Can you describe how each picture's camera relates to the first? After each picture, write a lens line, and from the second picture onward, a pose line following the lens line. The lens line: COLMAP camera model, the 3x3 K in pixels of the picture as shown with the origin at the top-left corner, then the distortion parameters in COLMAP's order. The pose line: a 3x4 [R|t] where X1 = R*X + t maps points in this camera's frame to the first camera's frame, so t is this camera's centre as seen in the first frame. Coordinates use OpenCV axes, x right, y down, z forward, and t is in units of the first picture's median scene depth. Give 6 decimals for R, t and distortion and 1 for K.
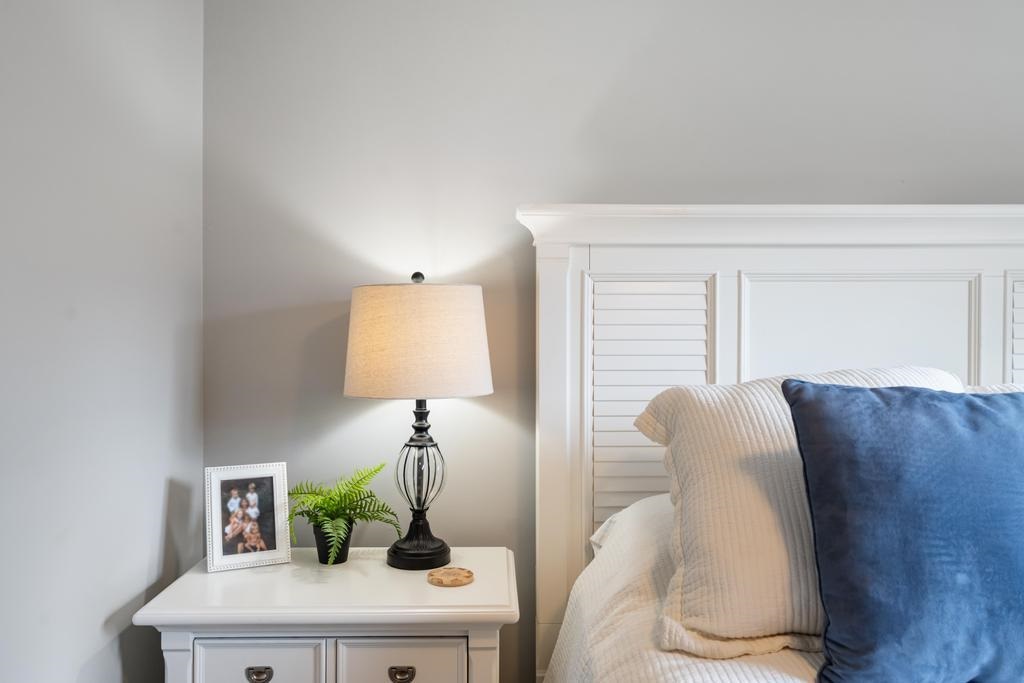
lens RADIAL K [[803.1, 0, 512.0], [0, 803.1, 341.5], [0, 0, 1]] dist [0.001687, 0.006880]
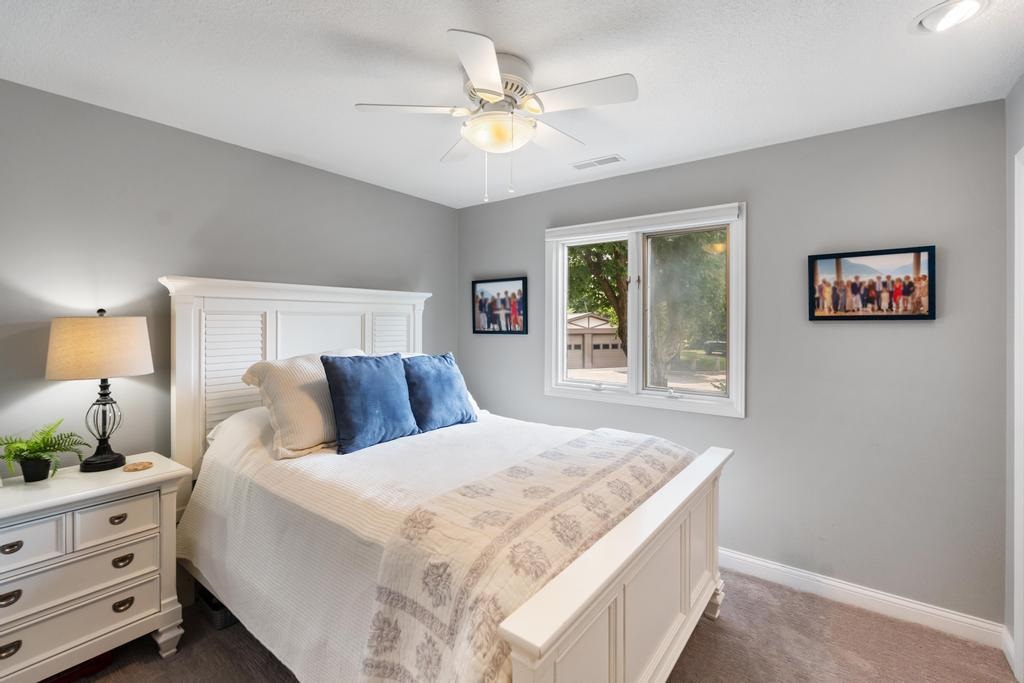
lens RADIAL K [[455.5, 0, 511.7], [0, 455.5, 317.2], [0, 0, 1]] dist [-0.000130, -0.000106]
pose [[0.612157, 0.006121, 0.790712, -0.372532], [0.014682, 0.999710, -0.019106, -0.034968], [-0.790600, 0.023305, 0.611890, -0.383876]]
